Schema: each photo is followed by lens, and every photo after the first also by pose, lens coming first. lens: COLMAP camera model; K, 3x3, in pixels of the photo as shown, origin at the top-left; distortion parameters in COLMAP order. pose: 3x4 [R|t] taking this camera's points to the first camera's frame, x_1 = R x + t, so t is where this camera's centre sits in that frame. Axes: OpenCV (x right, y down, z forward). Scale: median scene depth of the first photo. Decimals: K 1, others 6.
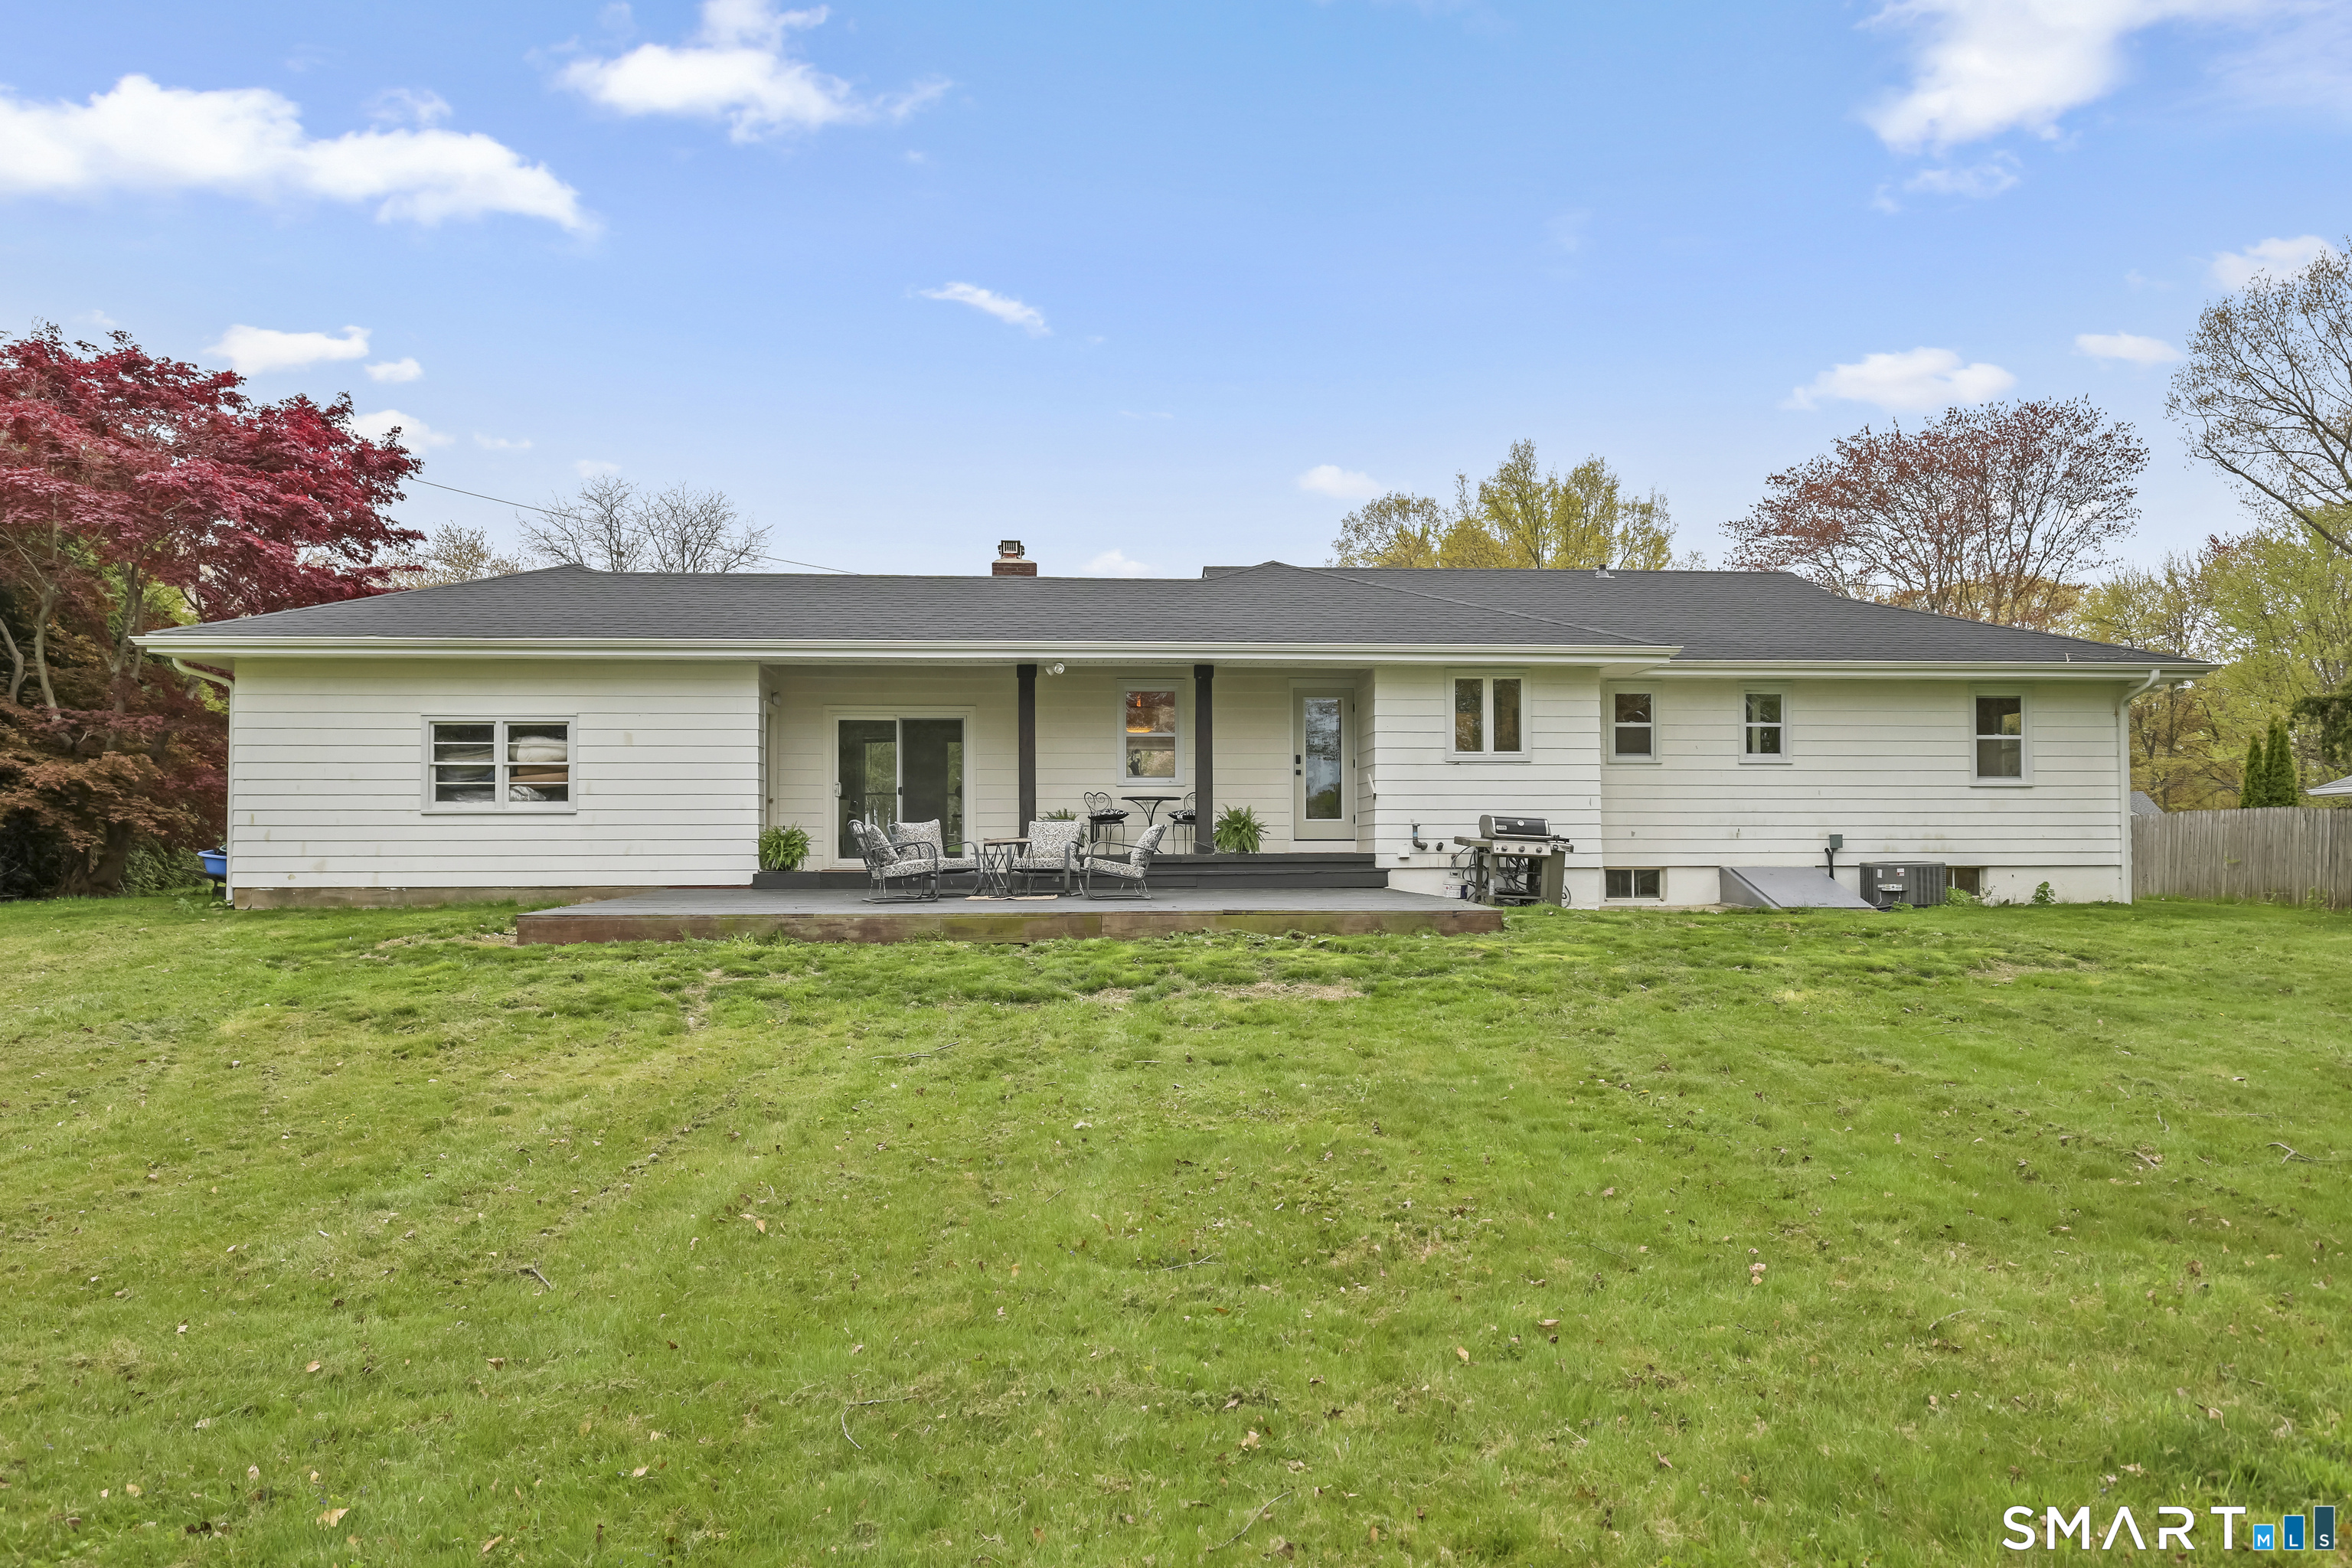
lens RADIAL K [[1598.3, 0, 1177.1], [0, 1598.3, 837.0], [0, 0, 1]] dist [-0.000556, 0.000110]
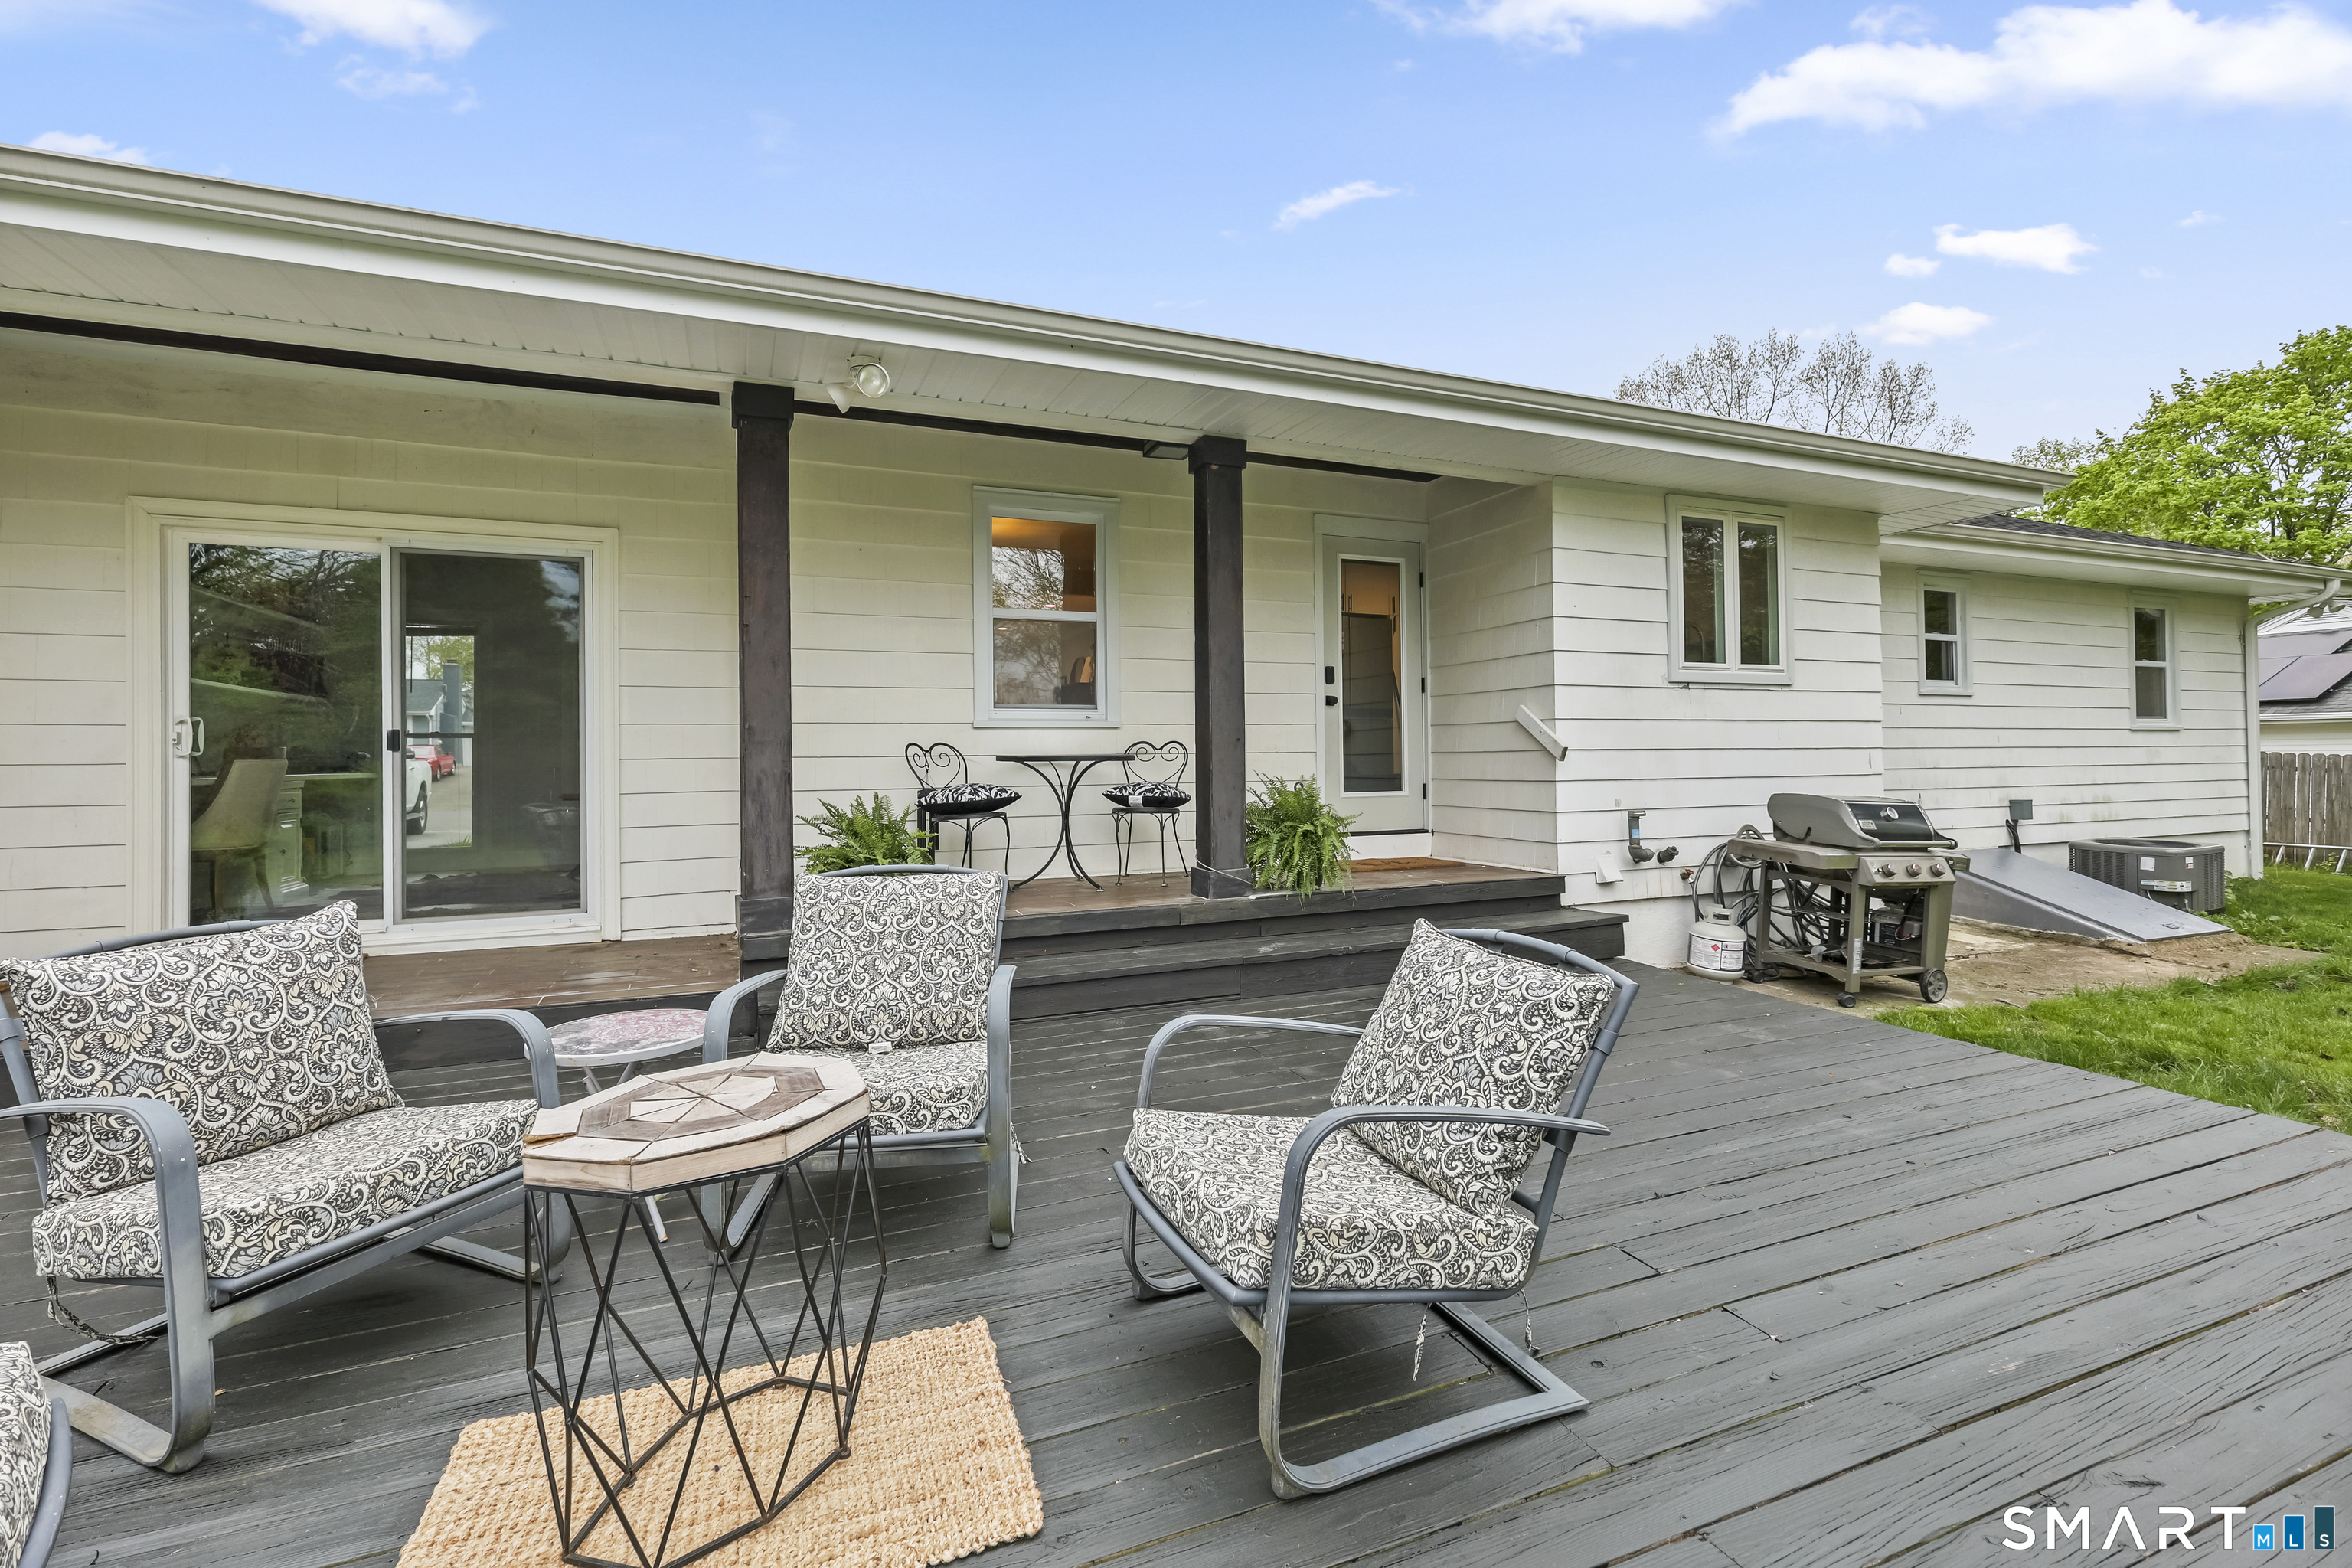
lens RADIAL K [[1042.7, 0, 1180.0], [0, 1042.7, 774.2], [0, 0, 1]] dist [0.002628, 0.000235]
pose [[0.950329, -0.010821, 0.311060, -0.076784], [0.001712, 0.999562, 0.029542, -0.028350], [-0.311243, -0.027542, 0.949931, 0.736420]]
